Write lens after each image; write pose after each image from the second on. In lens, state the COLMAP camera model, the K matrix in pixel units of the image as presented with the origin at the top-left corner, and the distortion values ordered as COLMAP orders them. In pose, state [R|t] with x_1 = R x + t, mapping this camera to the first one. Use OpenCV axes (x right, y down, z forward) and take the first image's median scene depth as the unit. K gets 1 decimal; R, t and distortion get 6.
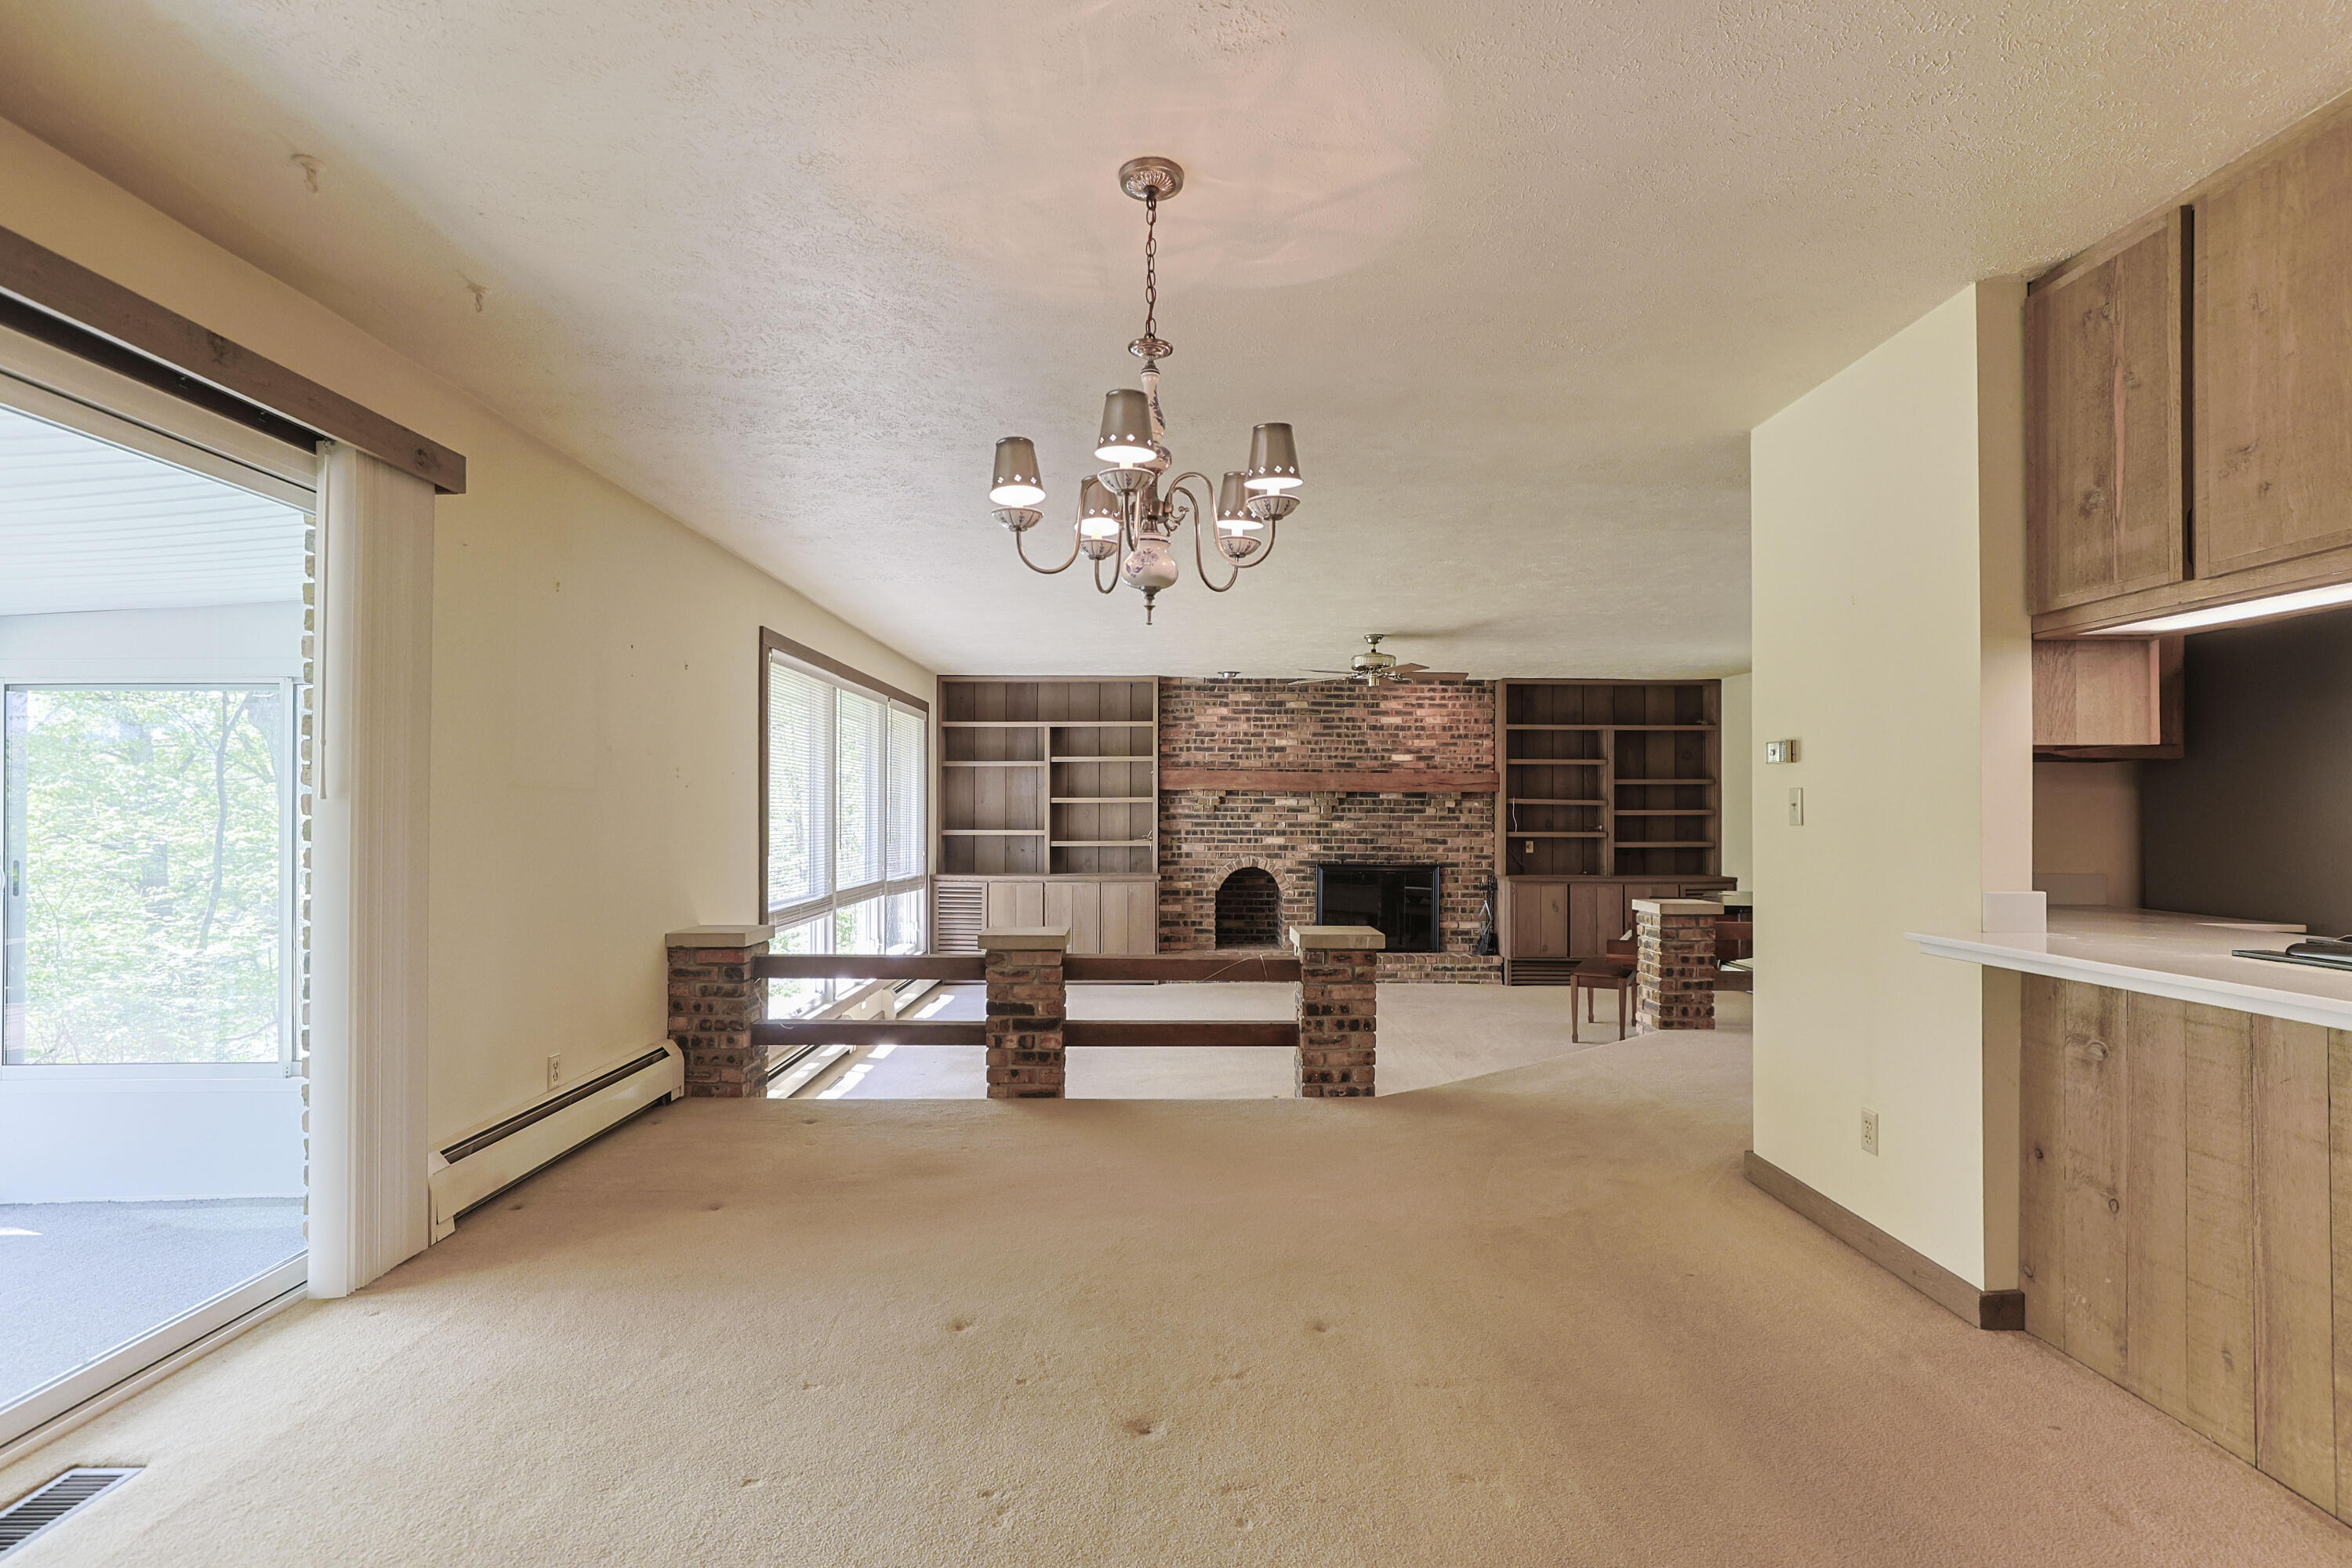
lens RADIAL K [[1143.9, 0, 1179.3], [0, 1143.9, 798.9], [0, 0, 1]] dist [-0.018365, 0.014265]
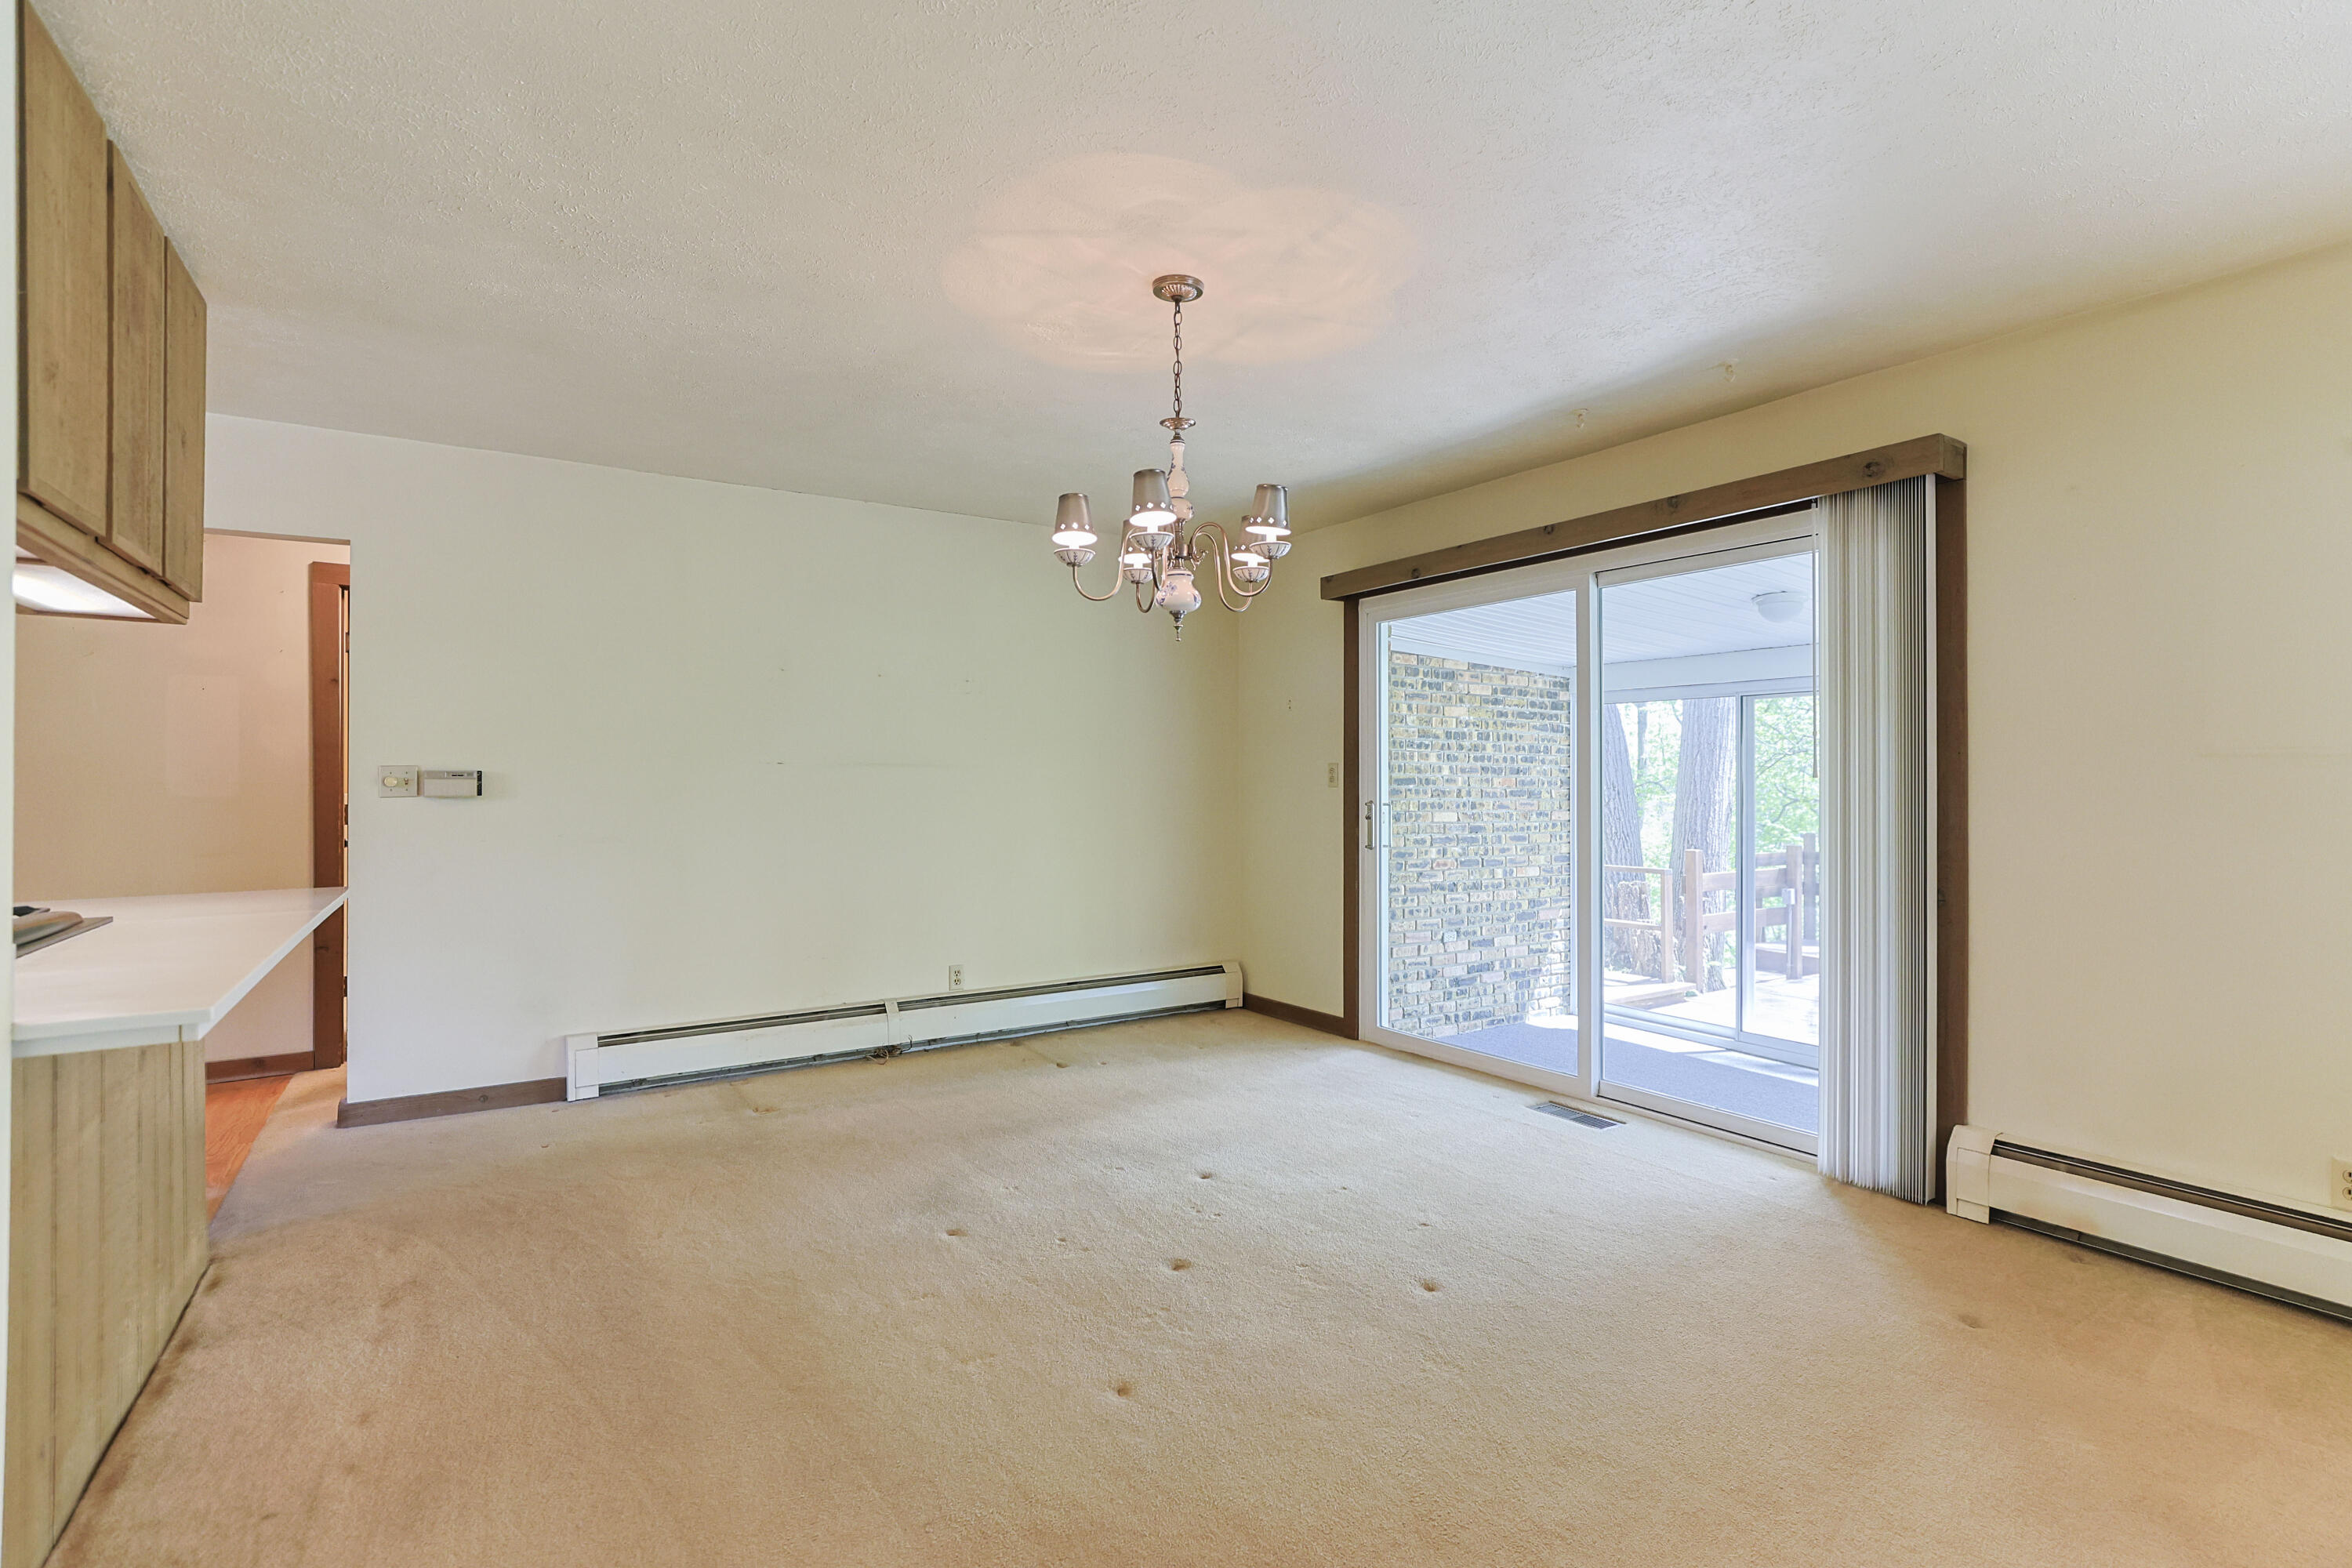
lens RADIAL K [[1143.9, 0, 1192.5], [0, 1143.9, 774.3], [0, 0, 1]] dist [-0.018365, 0.014265]
pose [[-0.843678, -0.002767, -0.536843, 0.139002], [0.002411, 0.999957, -0.008942, 0.001233], [0.536844, -0.008838, -0.843635, 0.452476]]
